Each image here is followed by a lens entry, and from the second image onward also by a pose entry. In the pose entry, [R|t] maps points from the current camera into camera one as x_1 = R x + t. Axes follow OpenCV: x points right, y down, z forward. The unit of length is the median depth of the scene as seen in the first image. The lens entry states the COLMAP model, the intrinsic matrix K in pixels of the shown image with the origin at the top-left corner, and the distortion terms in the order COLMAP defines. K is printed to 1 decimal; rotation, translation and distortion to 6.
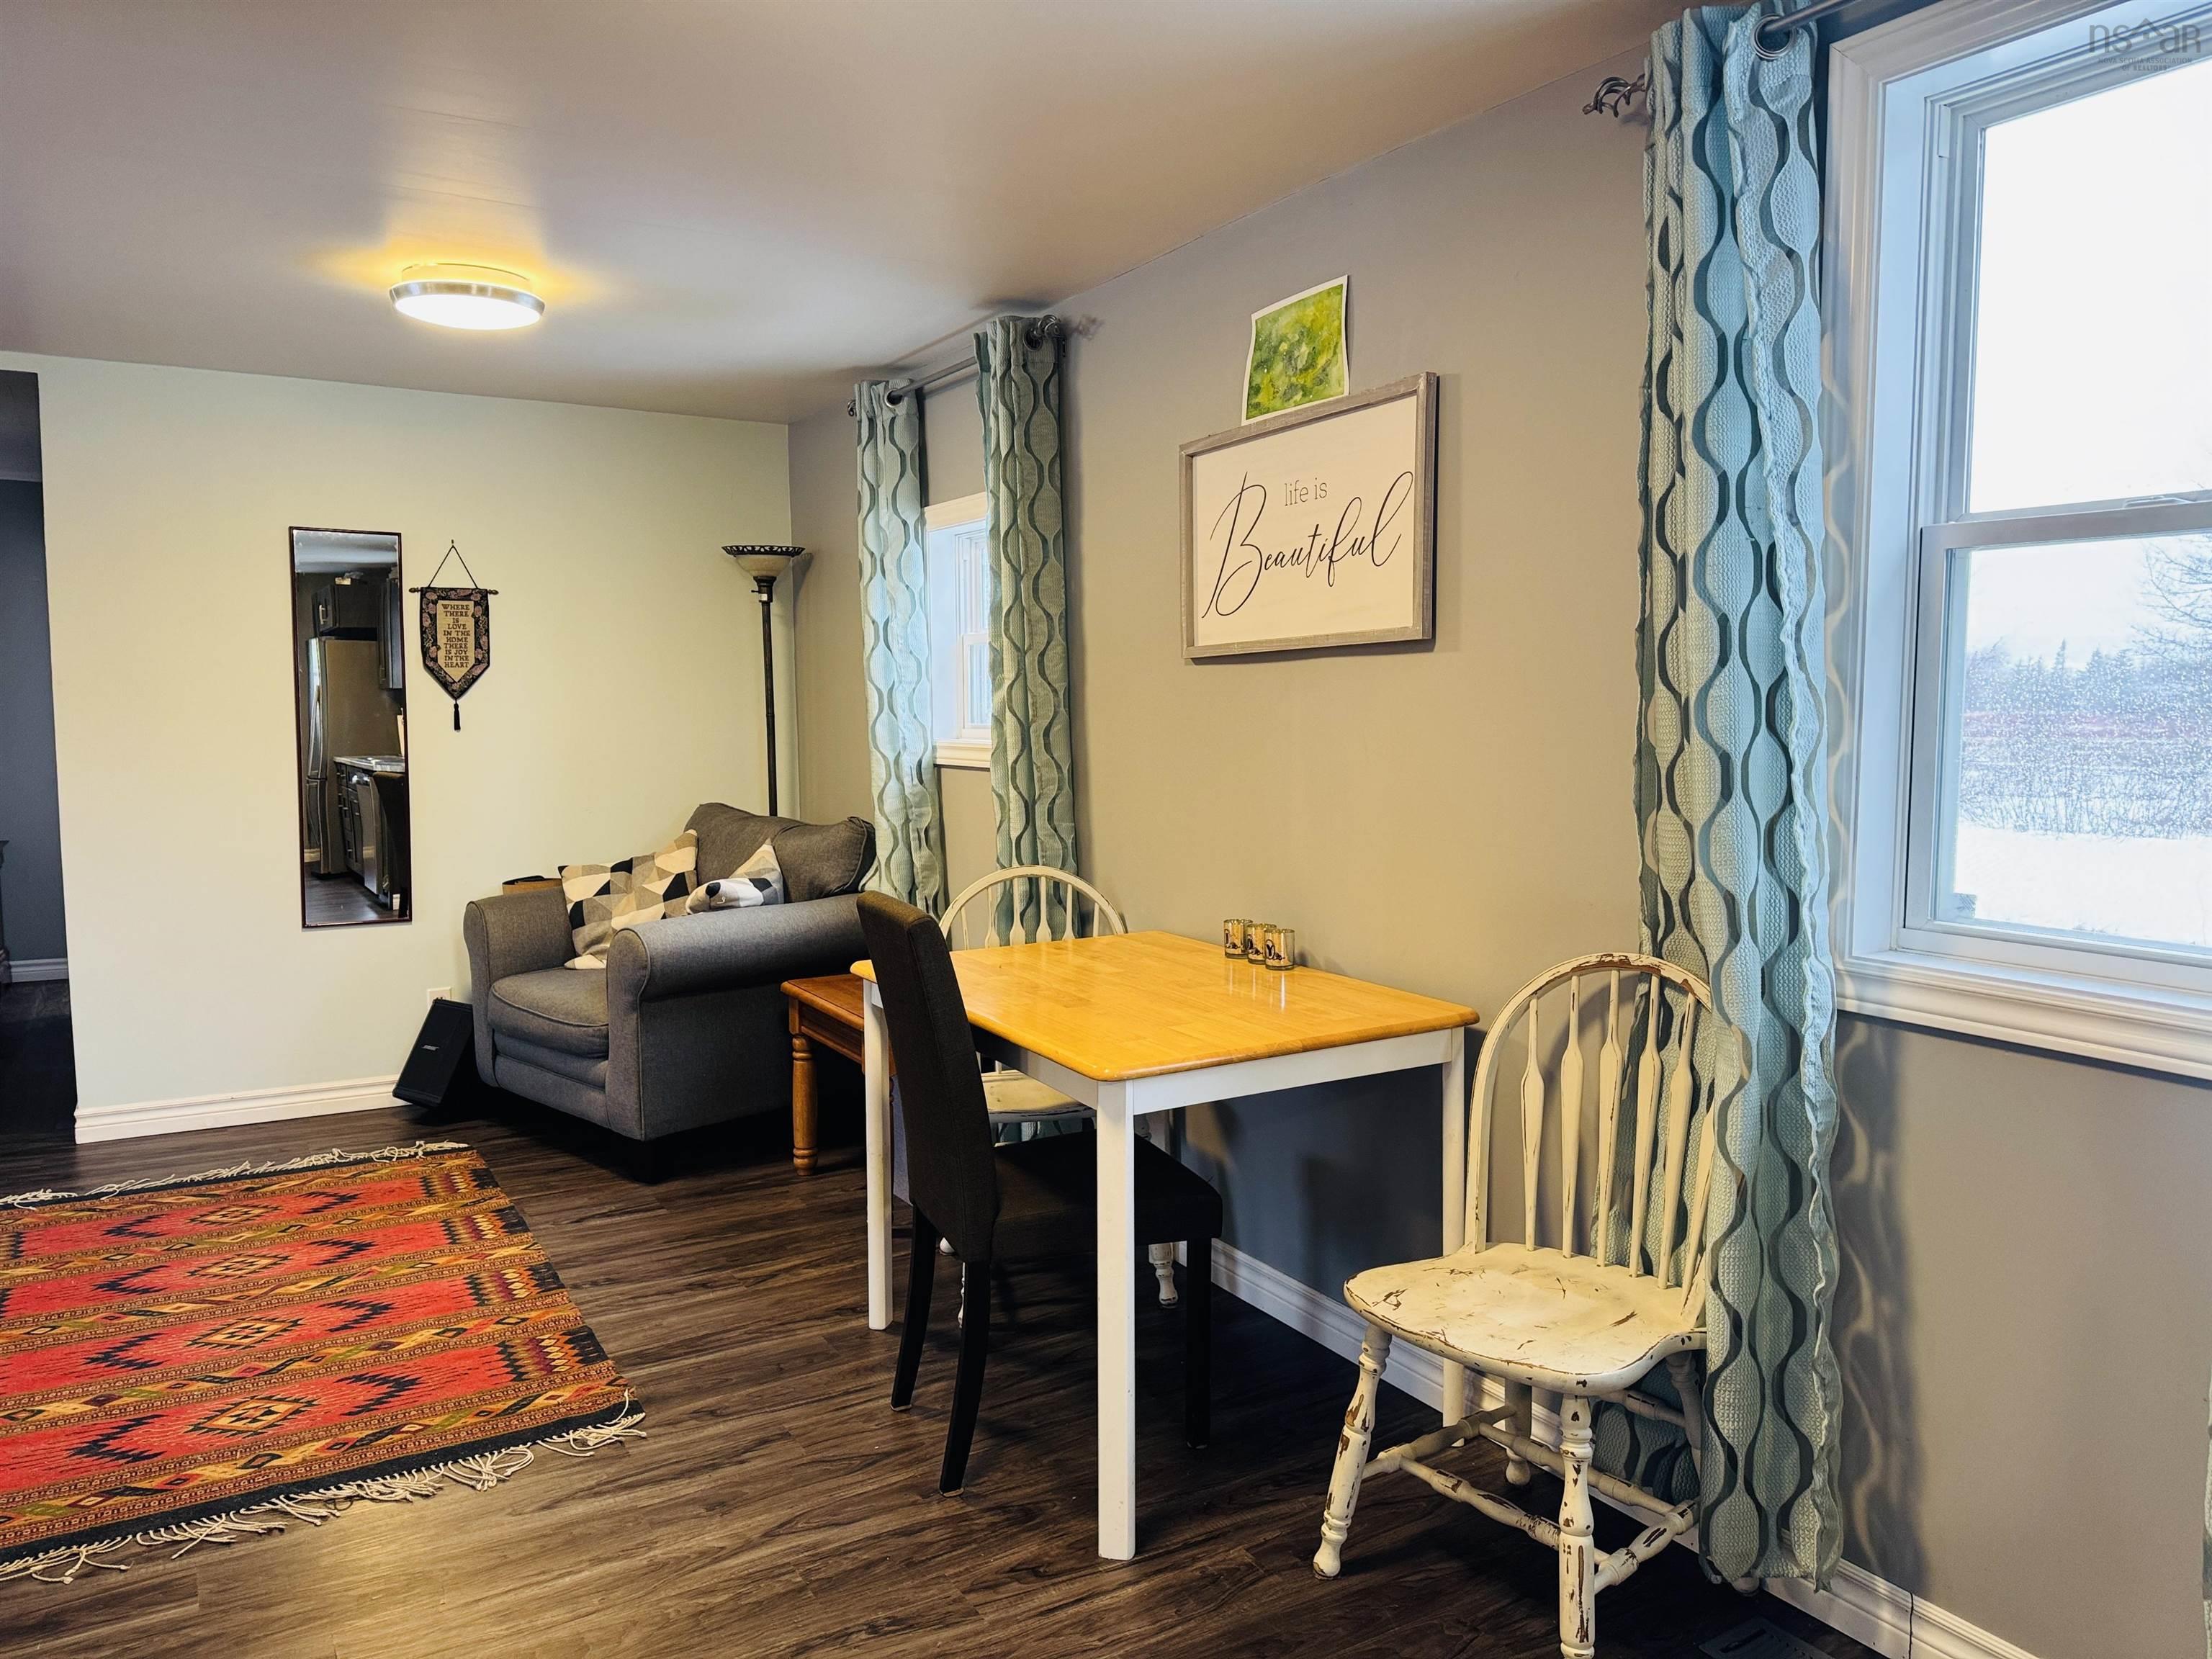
lens RADIAL K [[1522.2, 0, 1091.6], [0, 1522.2, 834.9], [0, 0, 1]] dist [0.084591, -0.107278]
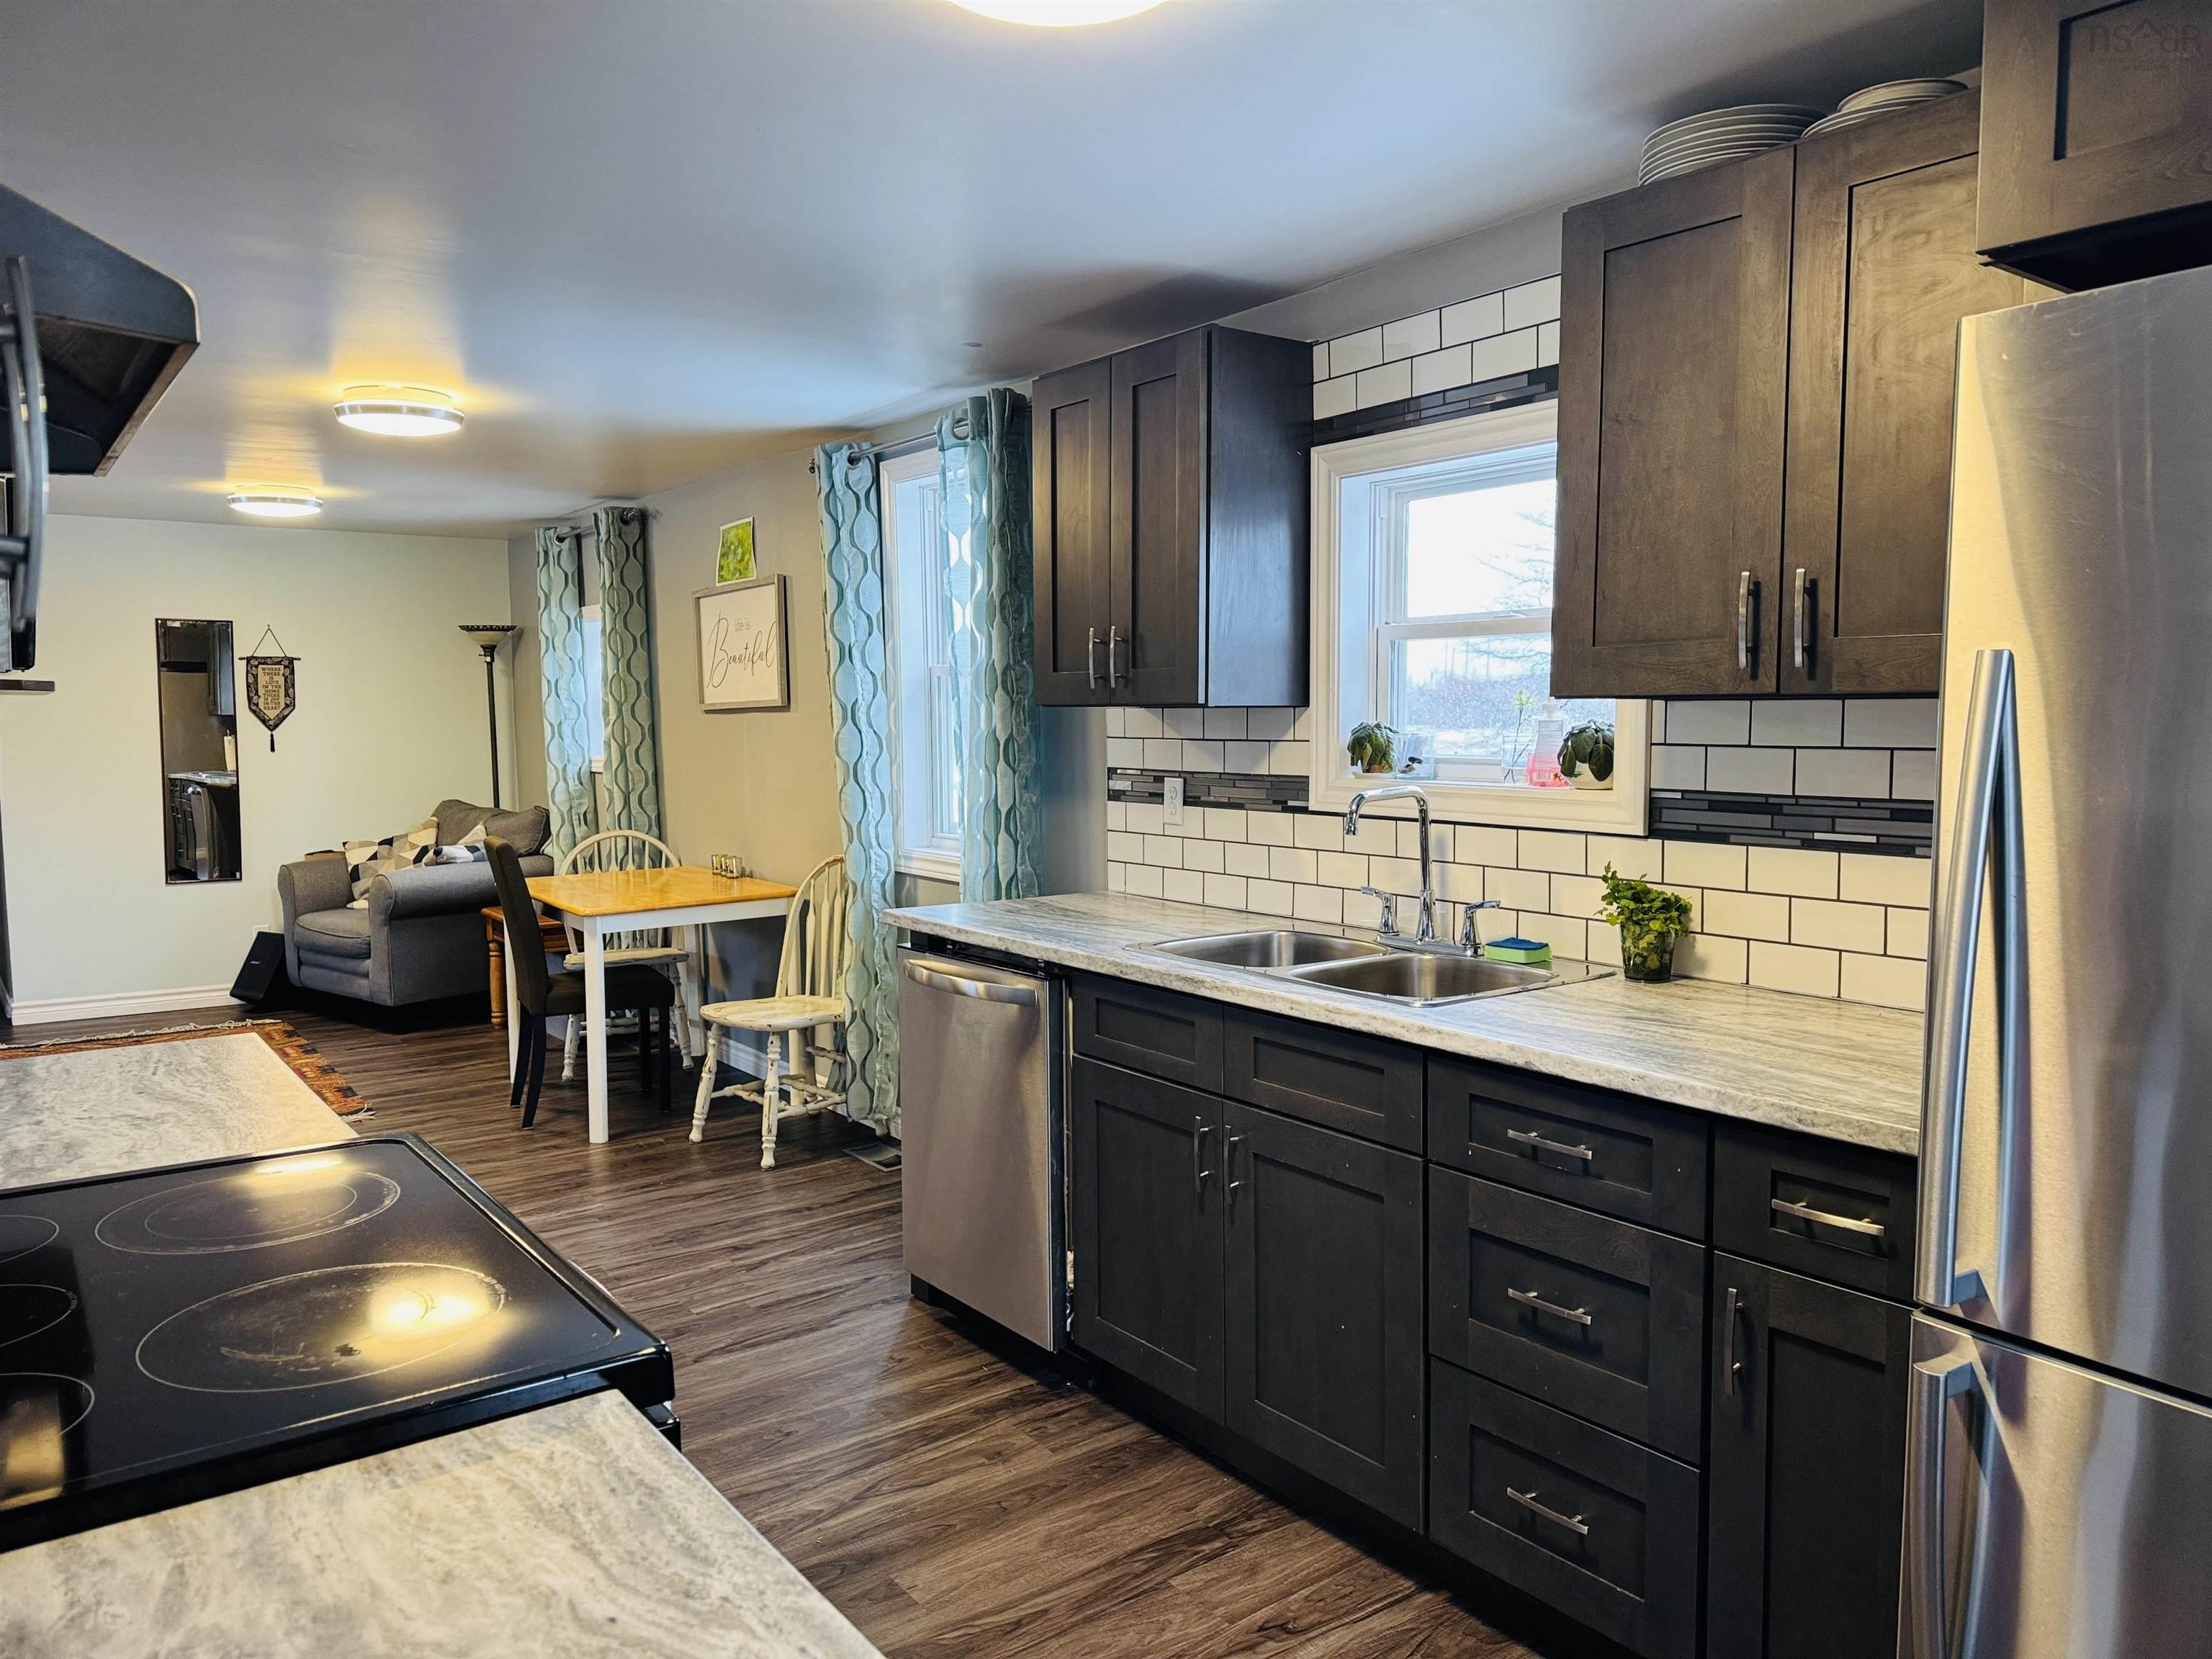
lens RADIAL K [[1508.8, 0, 1108.1], [0, 1508.8, 820.1], [0, 0, 1]] dist [0.078072, -0.167201]
pose [[0.994270, -0.015691, 0.105738, 0.307600], [0.016965, 0.999794, -0.011160, 0.035643], [-0.105541, 0.012890, 0.994331, -0.716313]]
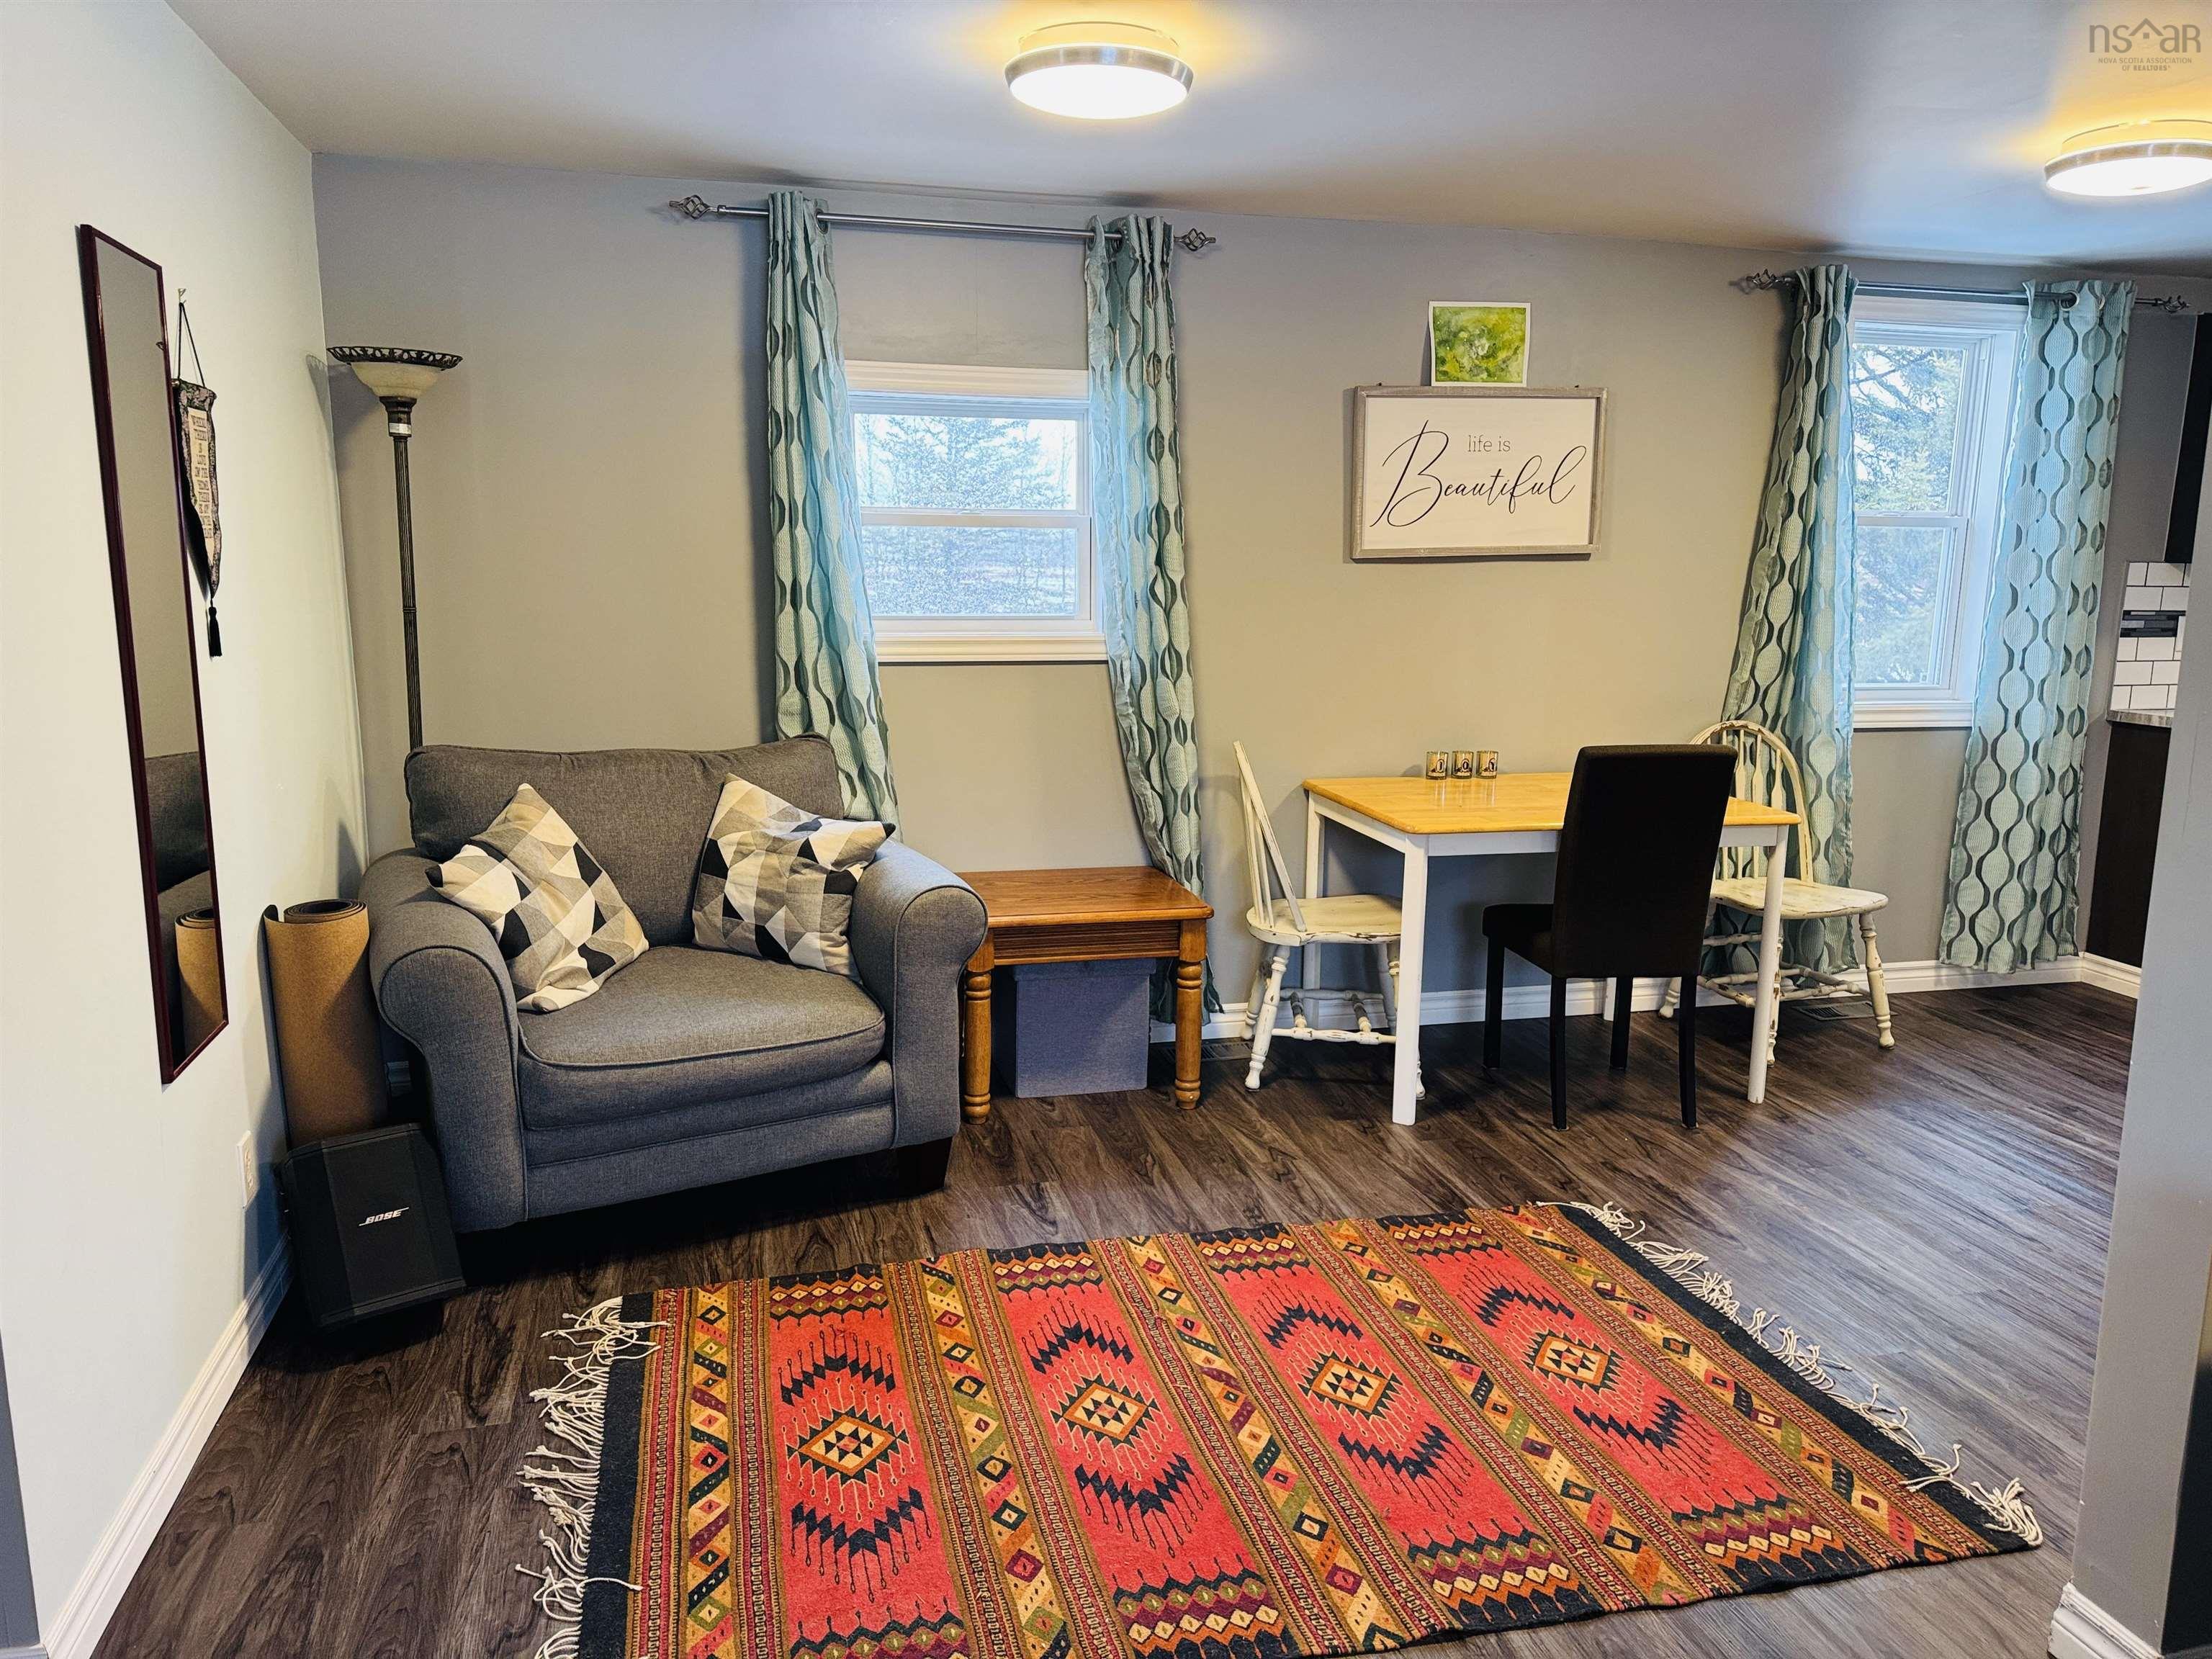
lens RADIAL K [[1551.1, 0, 1095.2], [0, 1551.1, 814.5], [0, 0, 1]] dist [0.091056, -0.127923]
pose [[0.293187, -0.158514, 0.942823, -1.122506], [0.070802, 0.987051, 0.143933, -0.094404], [-0.953430, 0.024555, 0.300614, 0.730151]]
